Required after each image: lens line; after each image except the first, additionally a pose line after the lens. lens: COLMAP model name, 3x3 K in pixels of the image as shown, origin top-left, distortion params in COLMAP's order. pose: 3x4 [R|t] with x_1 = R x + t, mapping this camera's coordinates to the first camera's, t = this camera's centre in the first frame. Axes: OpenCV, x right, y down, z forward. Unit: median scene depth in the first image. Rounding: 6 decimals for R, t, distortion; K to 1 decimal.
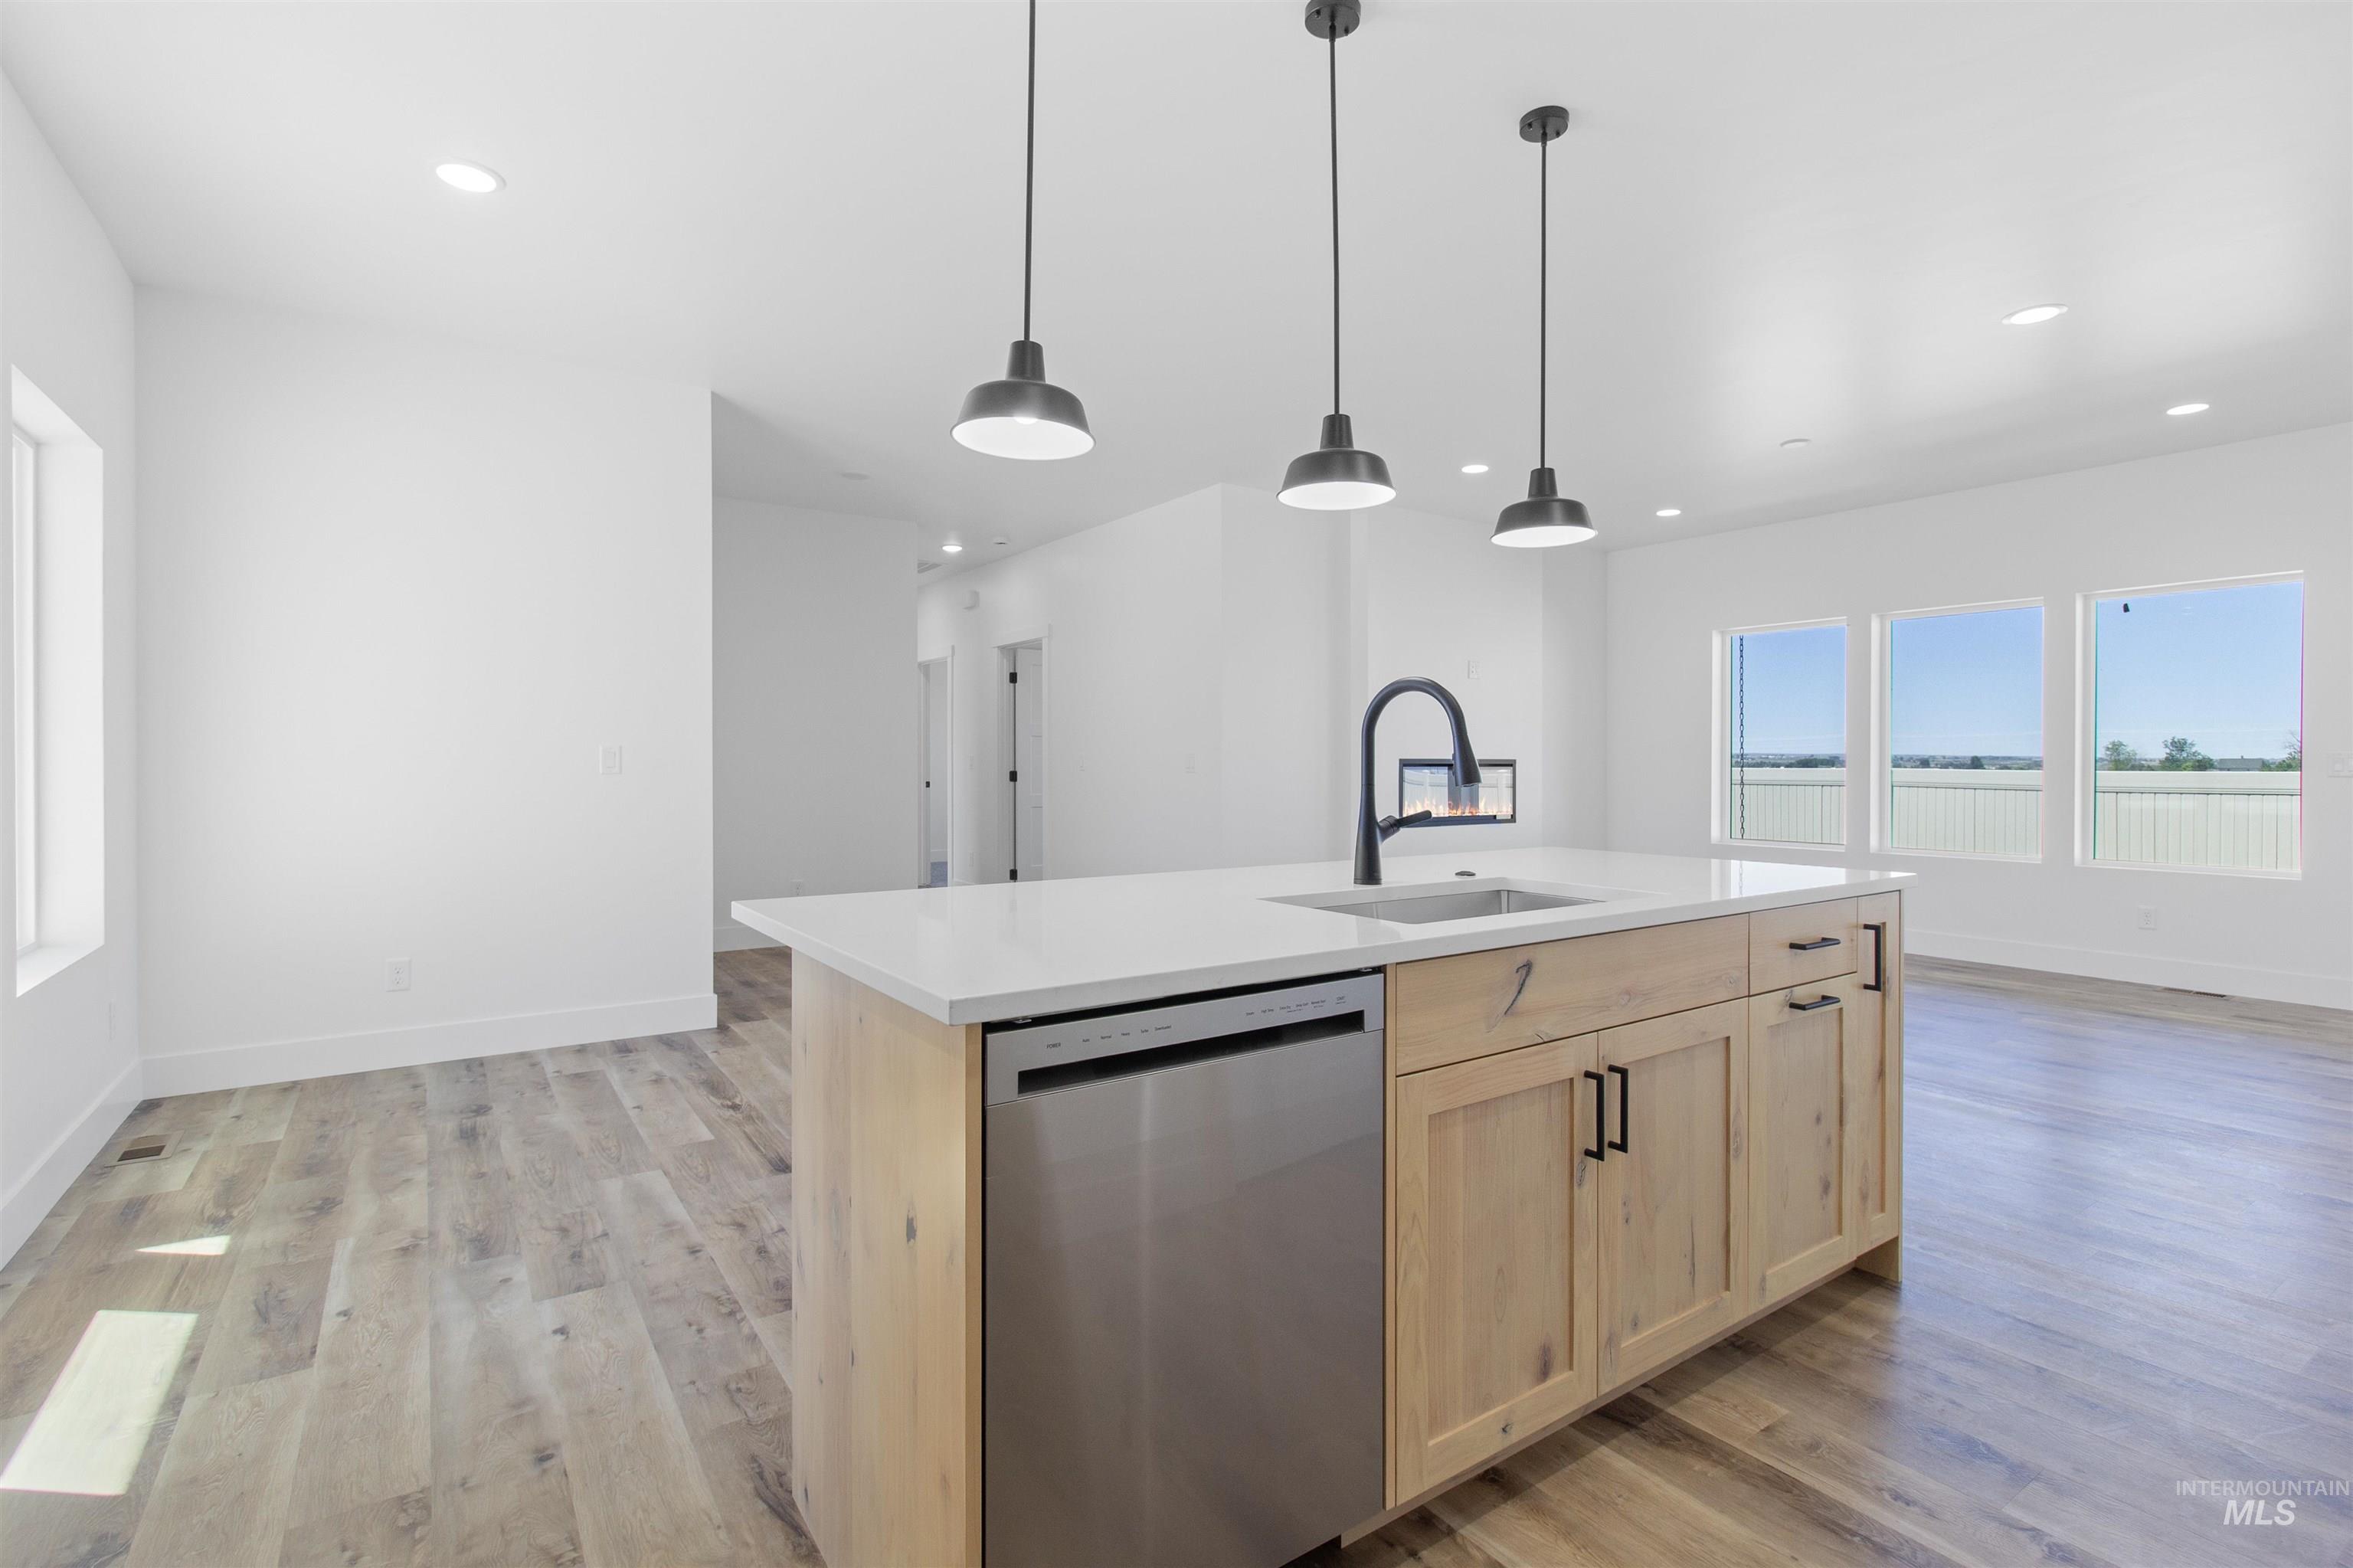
lens RADIAL K [[1103.1, 0, 1185.0], [0, 1103.1, 746.4], [0, 0, 1]] dist [0.001597, -0.000751]
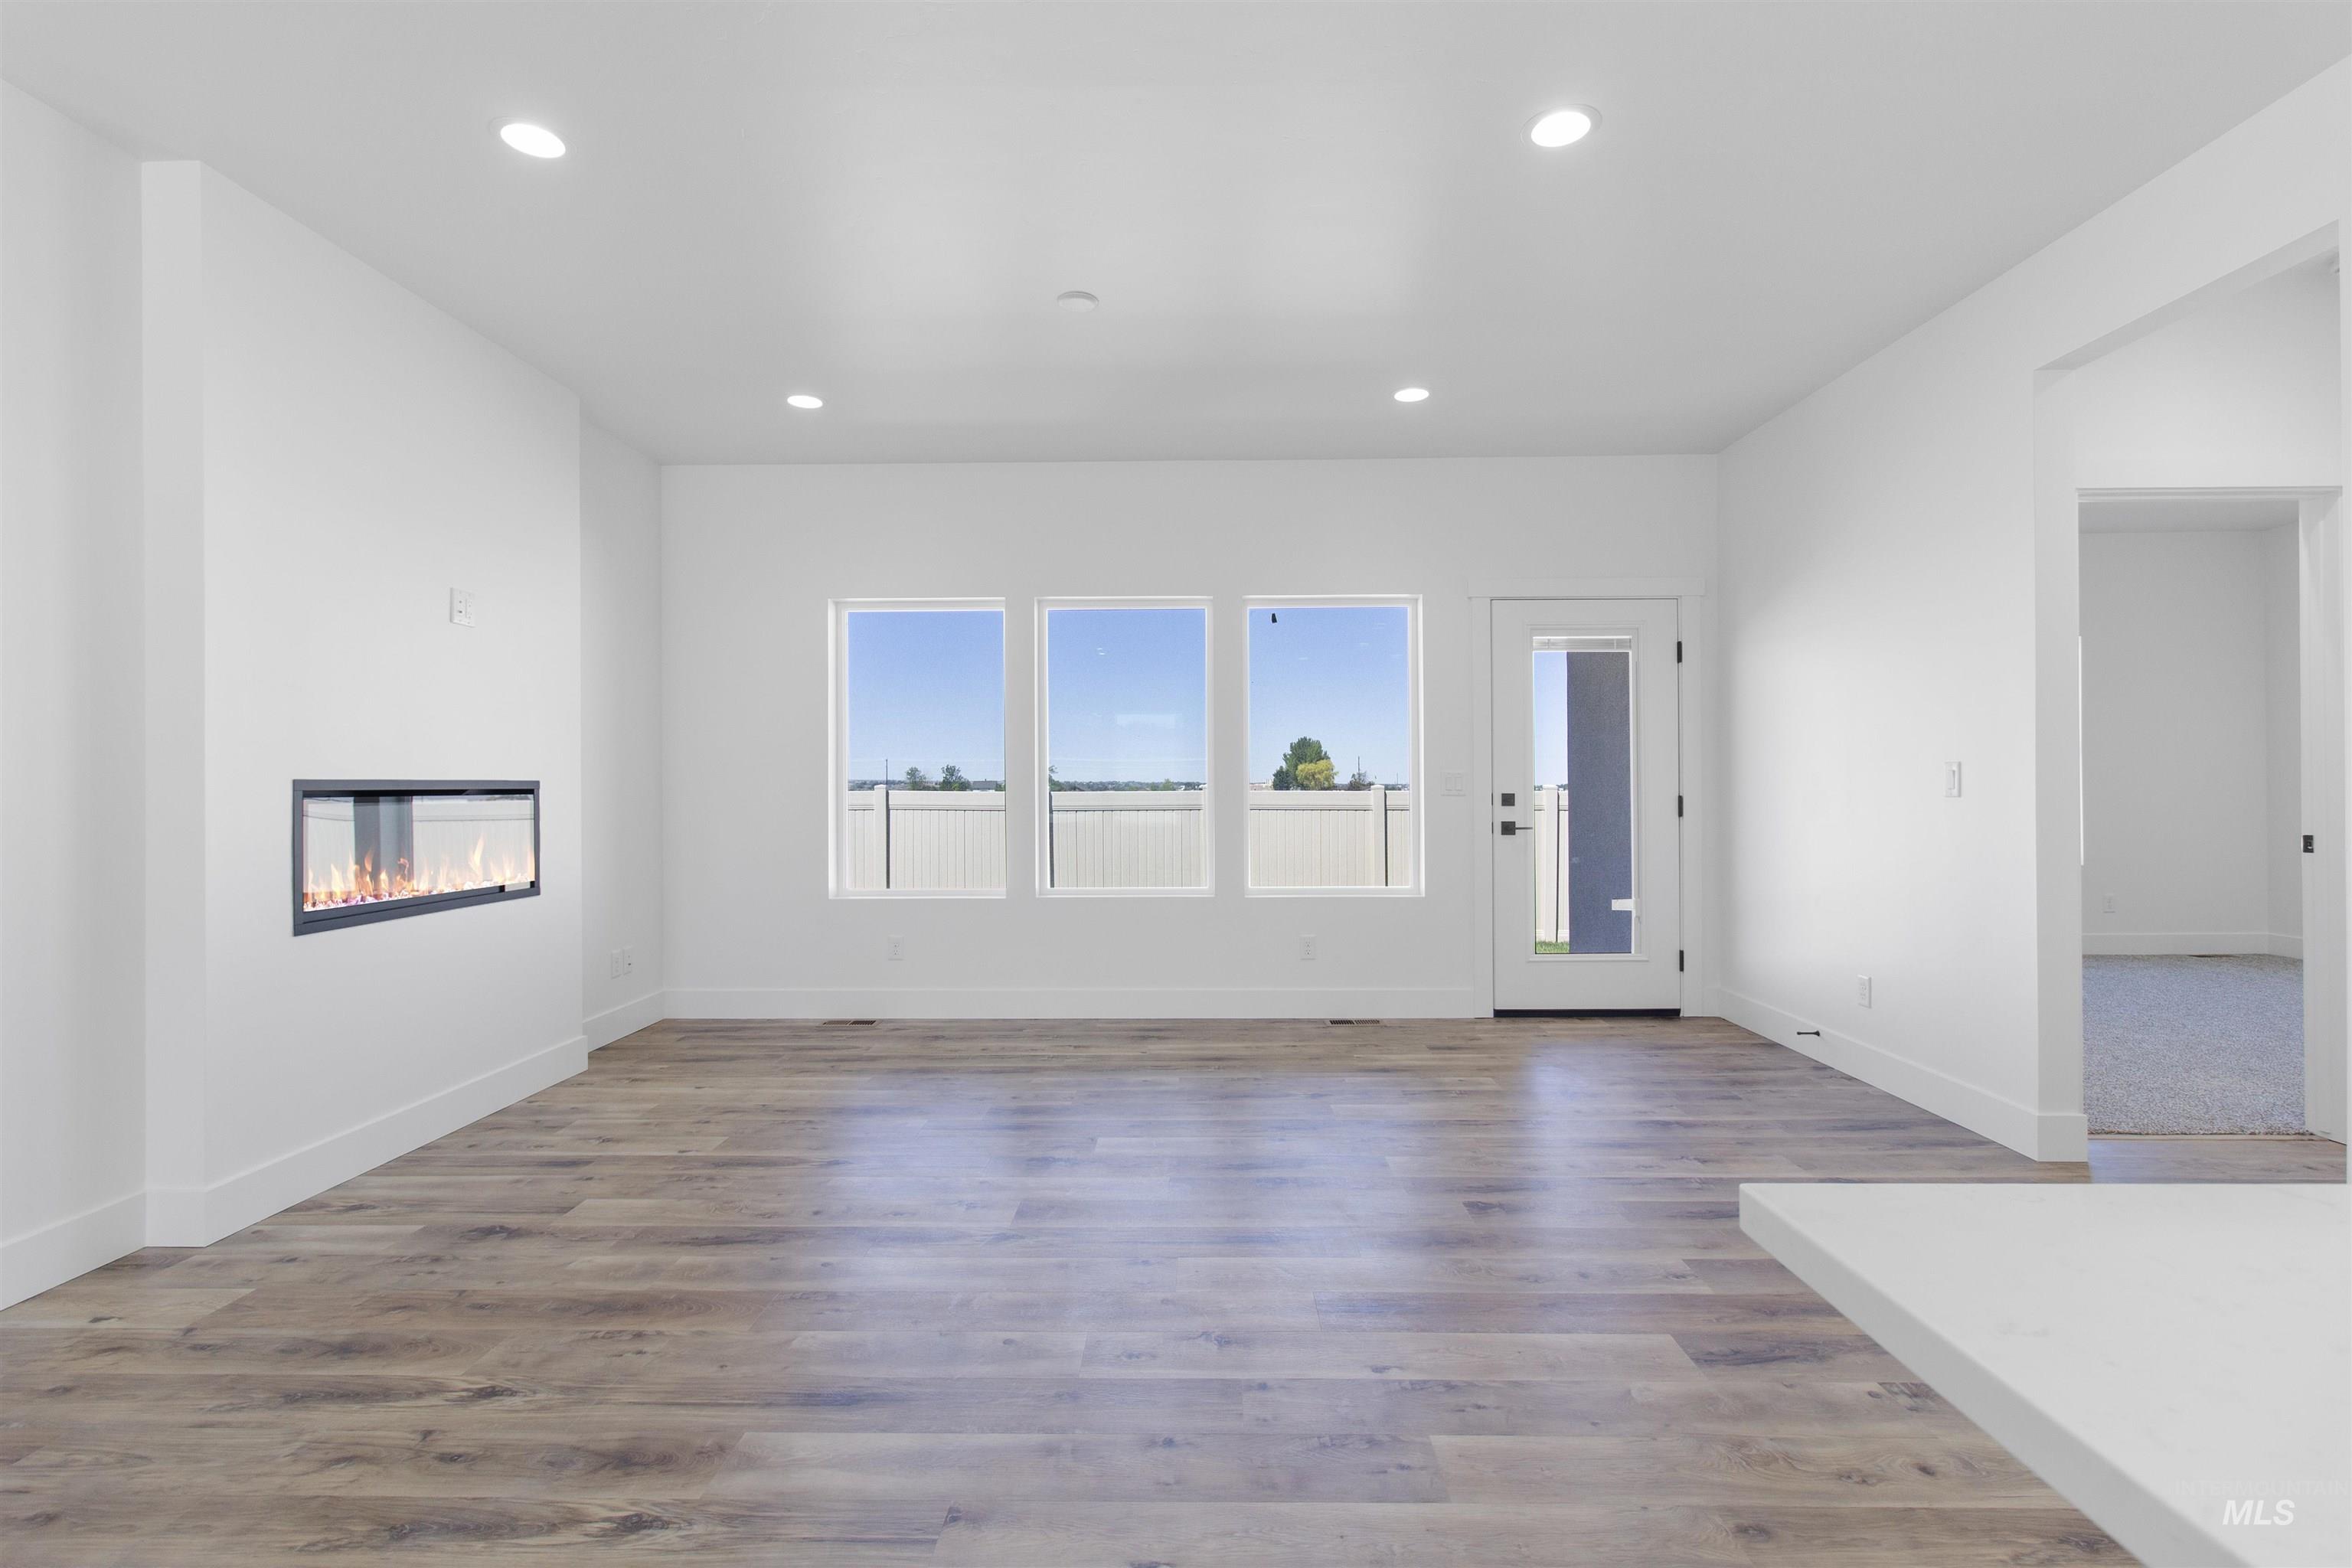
lens RADIAL K [[1088.0, 0, 1183.0], [0, 1088.0, 789.7], [0, 0, 1]] dist [0.000604, 0.000411]
pose [[0.584302, -0.007584, 0.811501, 0.145060], [-0.007238, 0.999868, 0.014556, 0.018365], [-0.811504, -0.014378, 0.584170, 1.376530]]
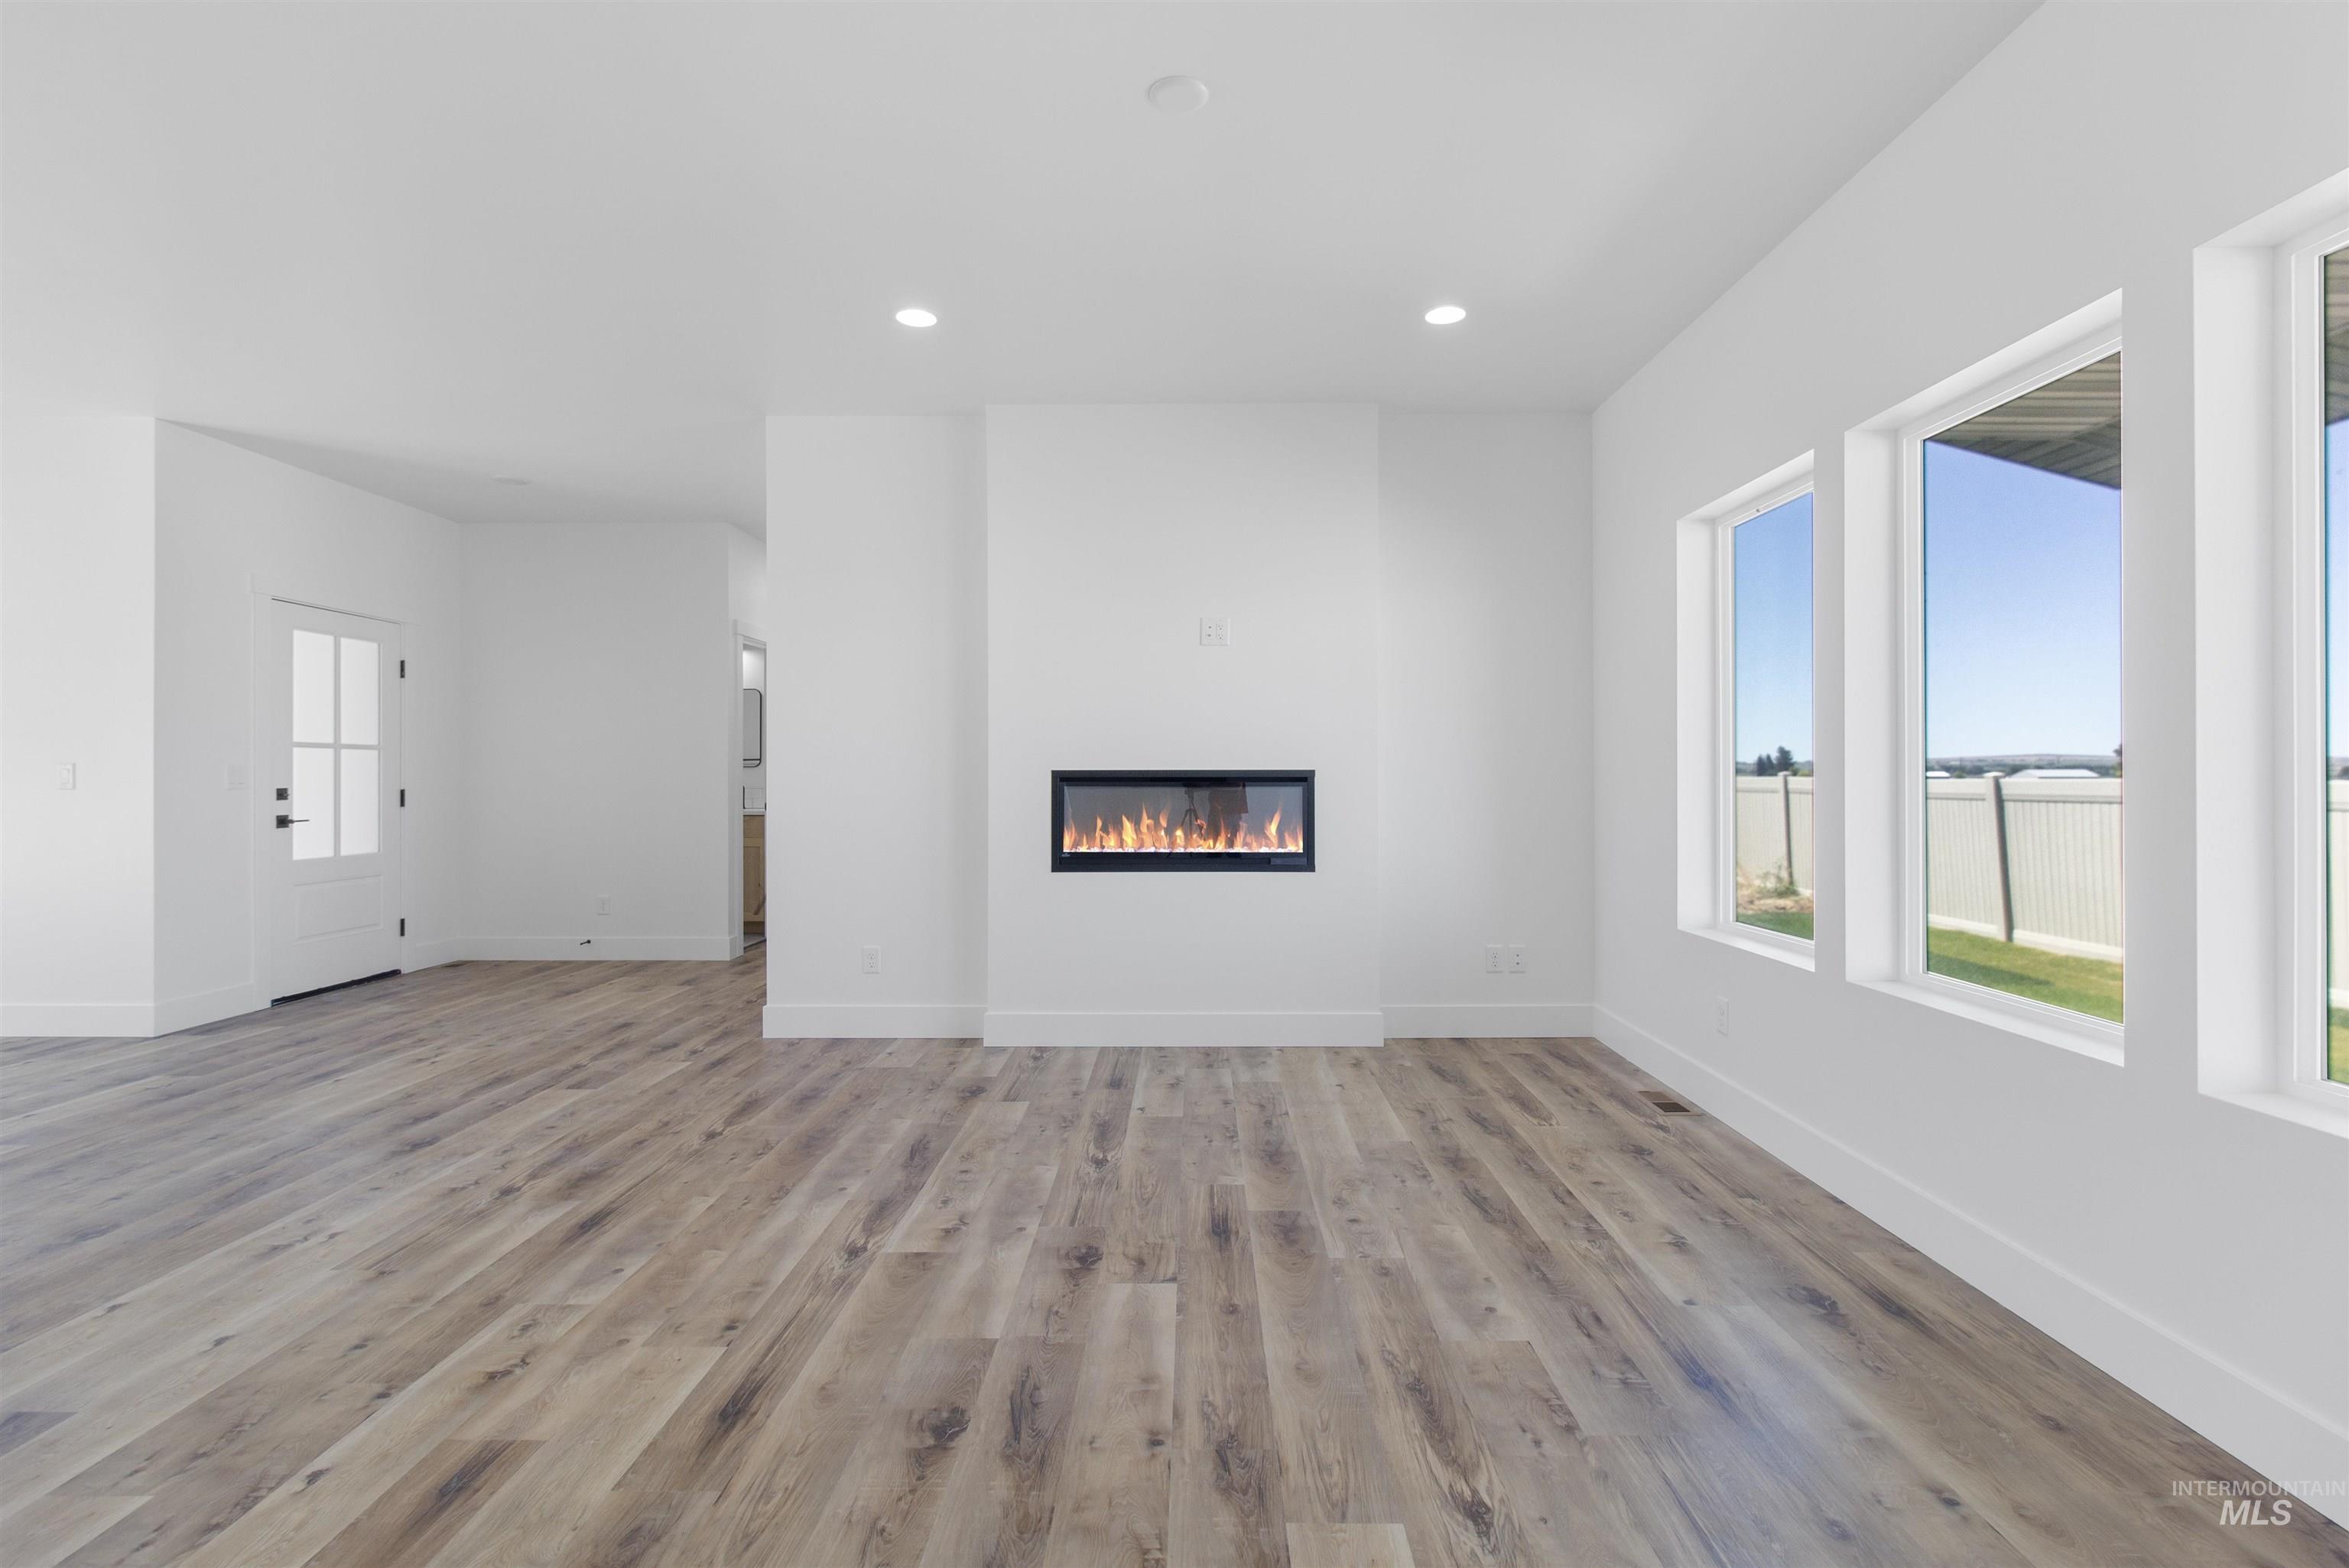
lens RADIAL K [[1093.8, 0, 1187.1], [0, 1093.8, 779.7], [0, 0, 1]] dist [0.000572, 0.000412]
pose [[0.817922, 0.000581, -0.575328, 1.960669], [0.010903, 0.999804, 0.016510, 0.020116], [0.575225, -0.019777, 0.817756, 1.503305]]
